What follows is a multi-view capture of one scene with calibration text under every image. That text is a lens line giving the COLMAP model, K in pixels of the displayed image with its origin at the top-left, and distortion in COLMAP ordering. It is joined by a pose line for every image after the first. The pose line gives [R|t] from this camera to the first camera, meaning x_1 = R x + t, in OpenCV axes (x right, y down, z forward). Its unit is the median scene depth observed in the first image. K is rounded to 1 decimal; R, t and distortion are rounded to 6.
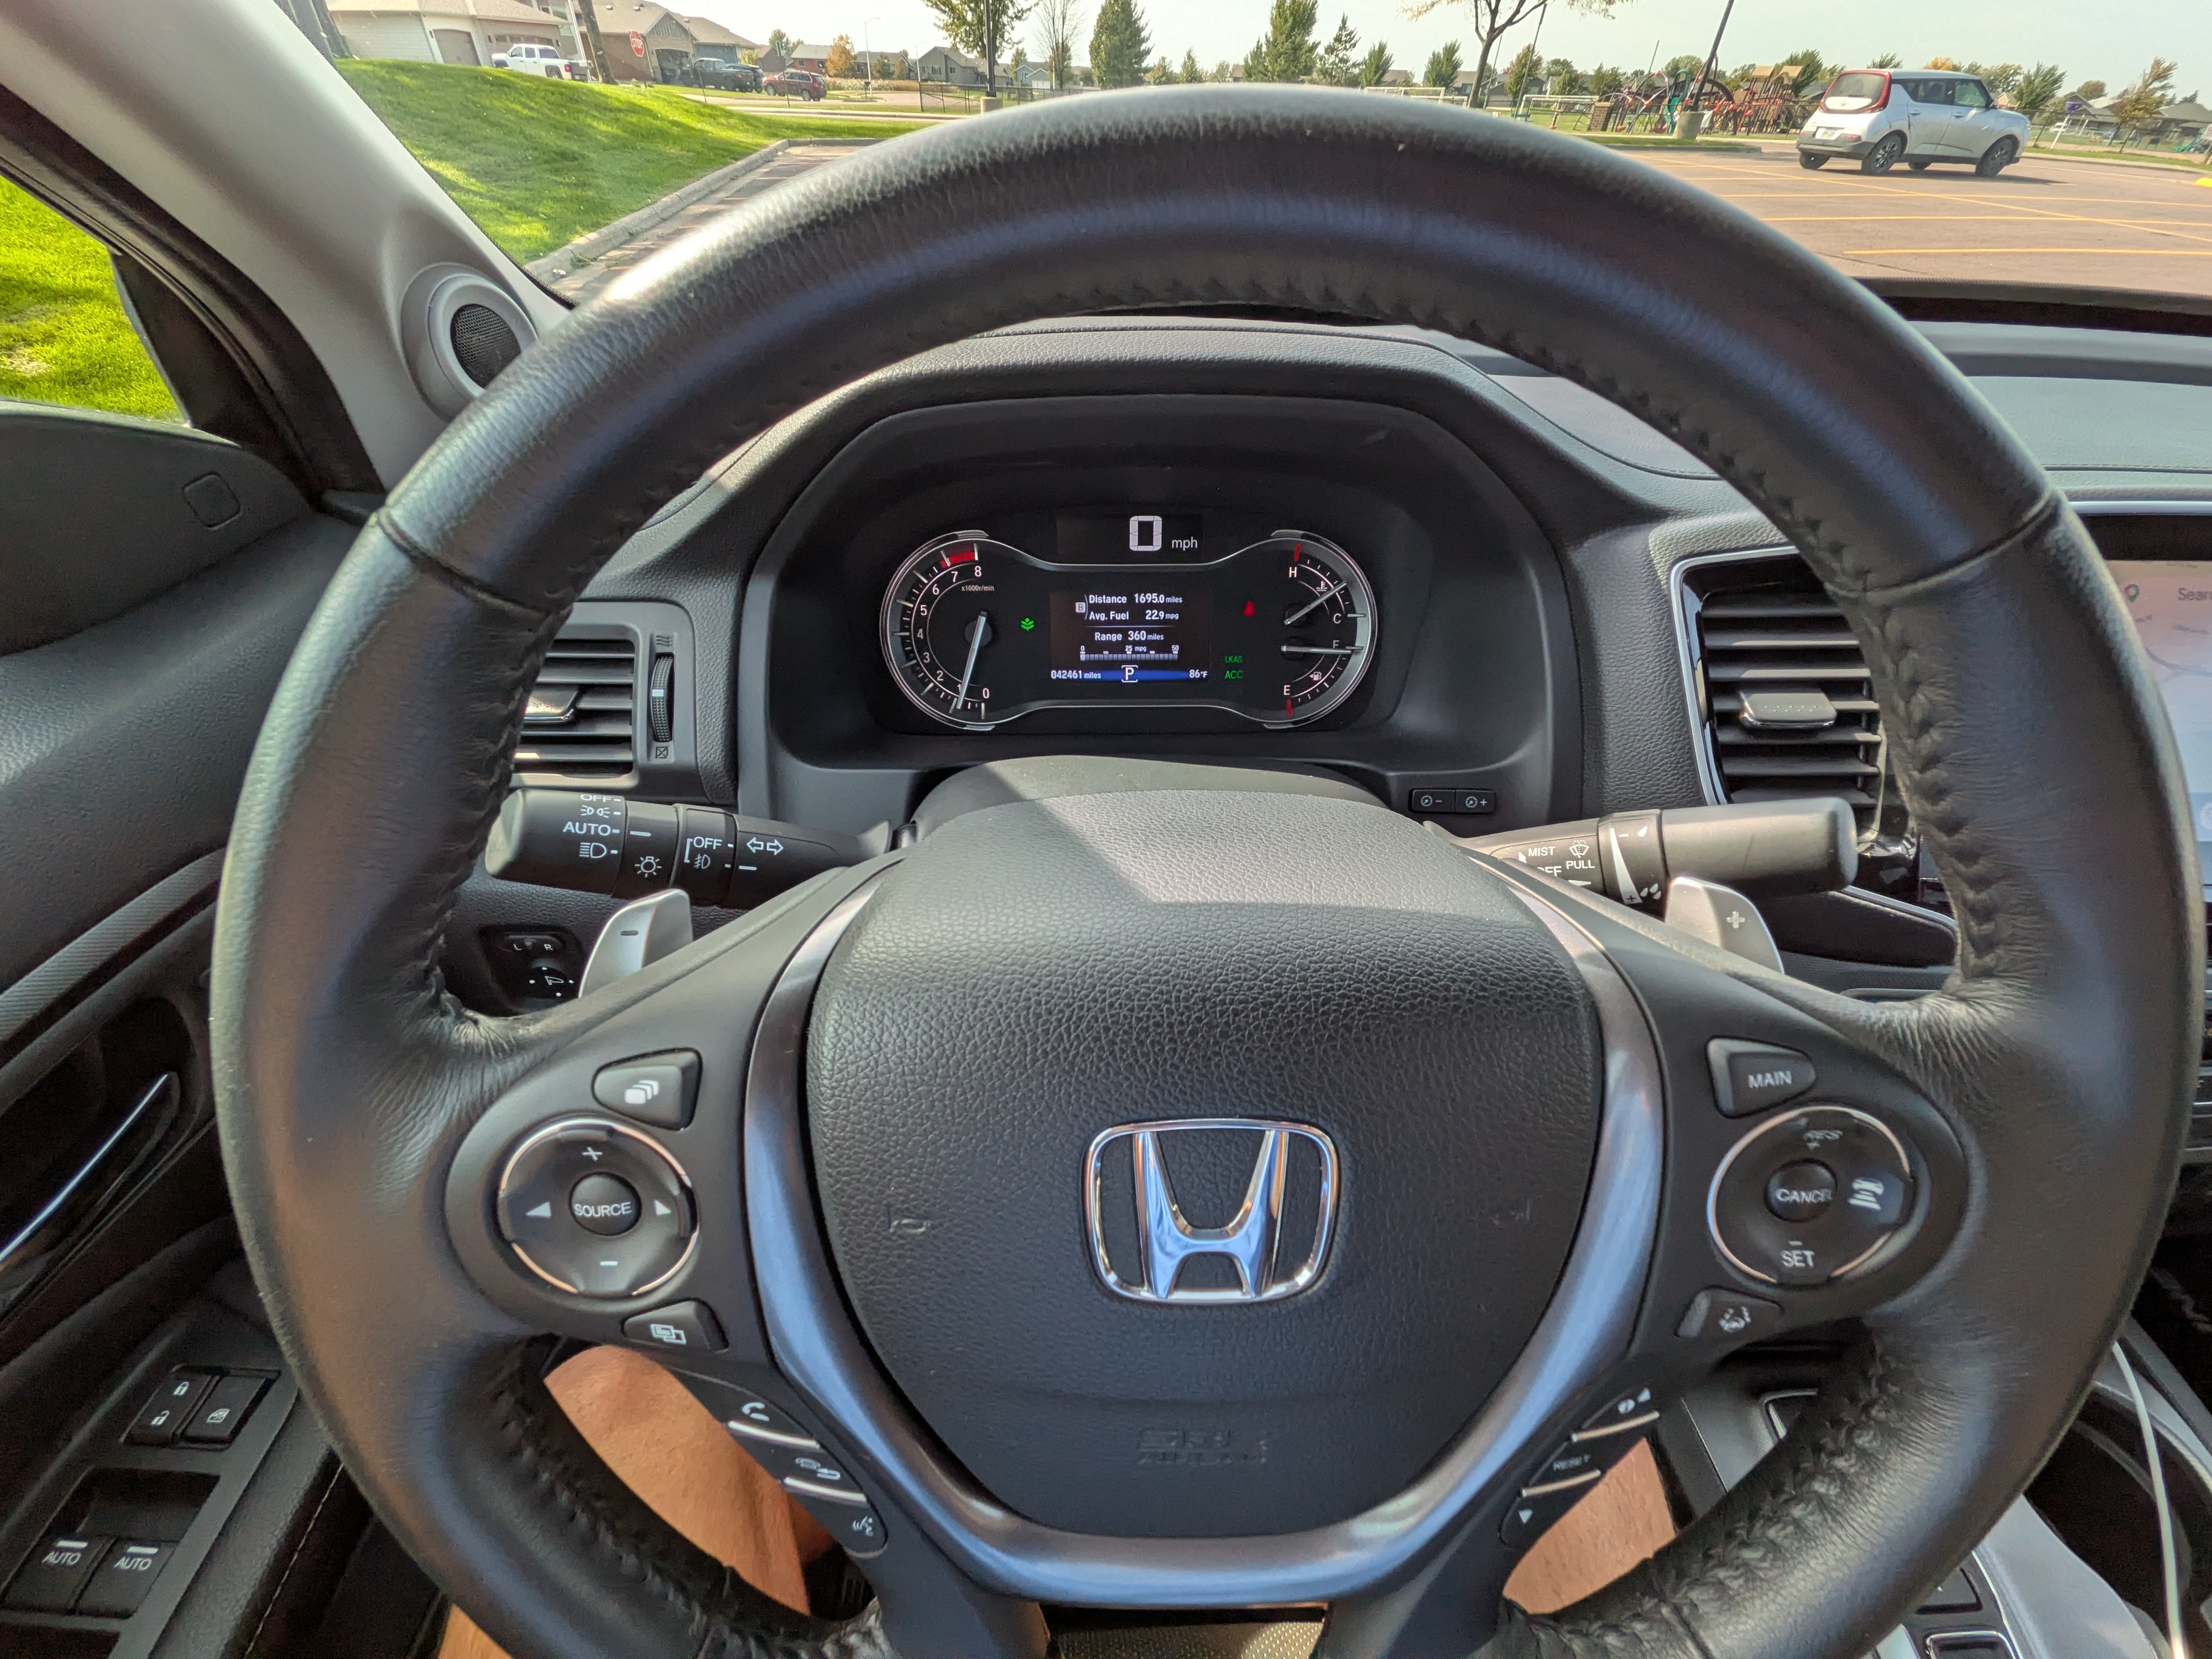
lens RADIAL K [[892.5, 0, 1104.5], [0, 892.5, 818.5], [0, 0, 1]] dist [0.000063, -0.000211]
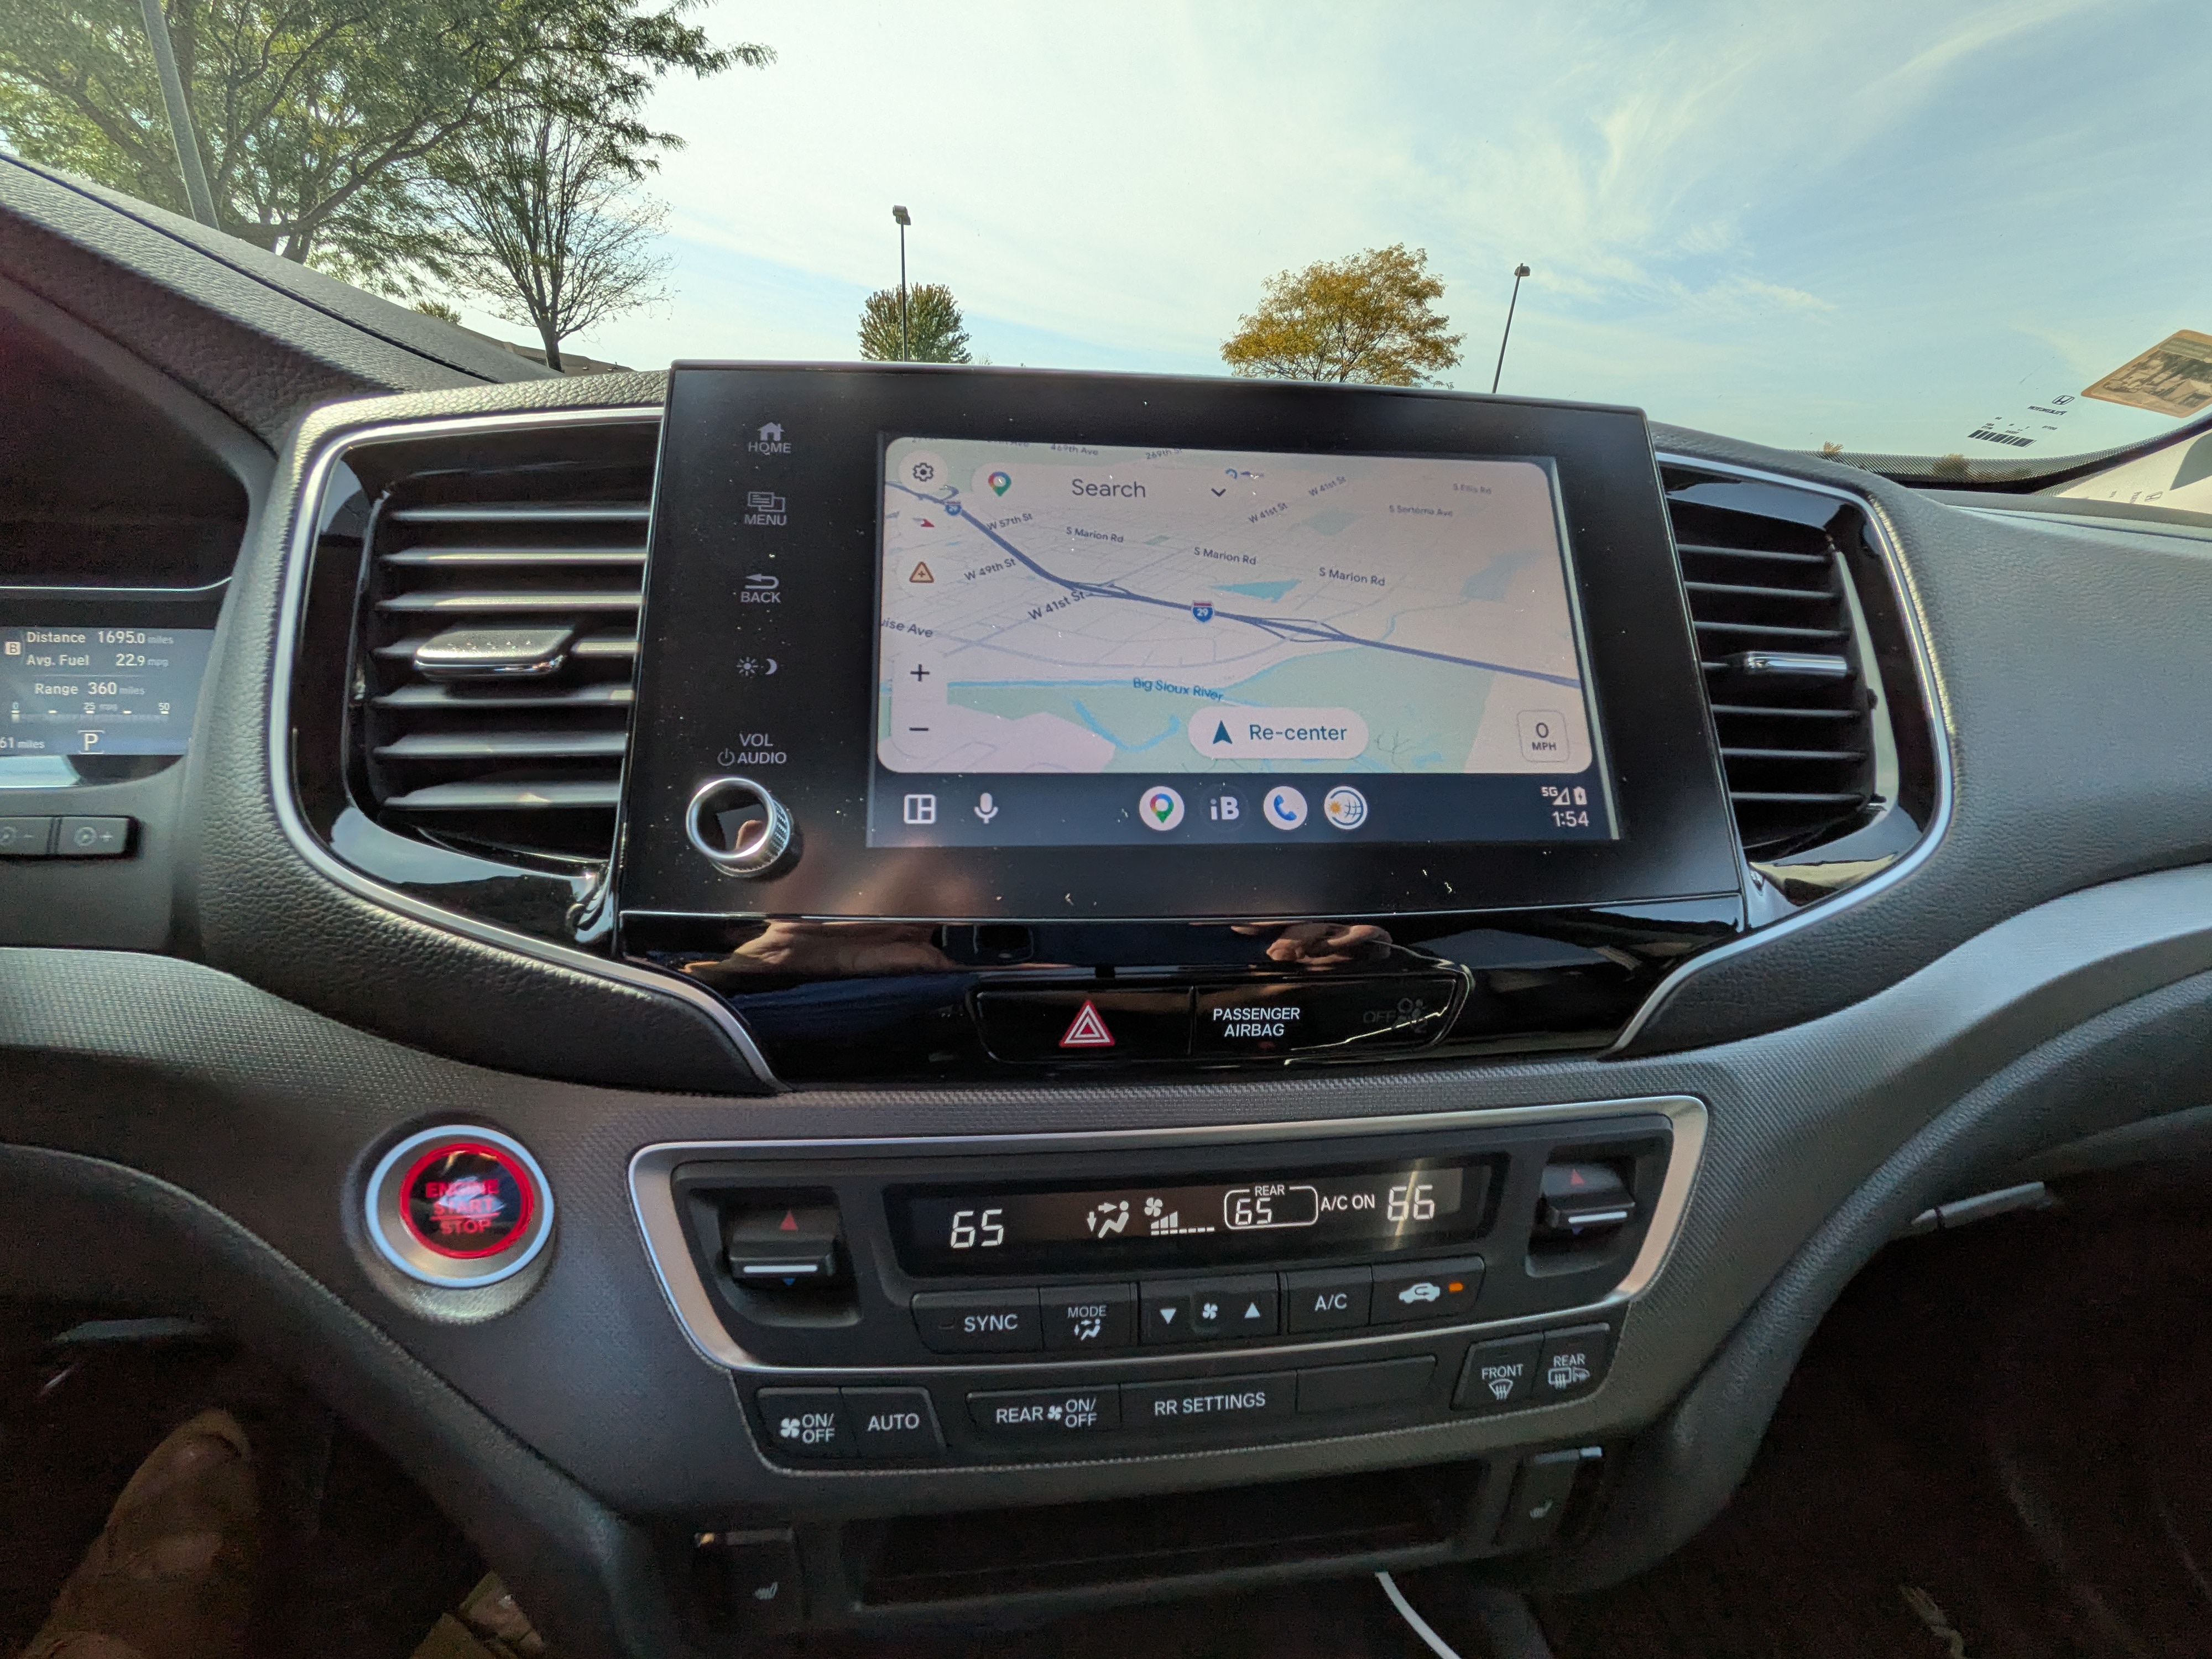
lens RADIAL K [[892.5, 0, 1109.7], [0, 892.5, 833.8], [0, 0, 1]] dist [0.000063, -0.000211]
pose [[0.995505, -0.009818, 0.094204, 0.769536], [0.033045, 0.968117, -0.248310, 0.110094], [-0.088762, 0.250306, 0.964089, 0.275962]]
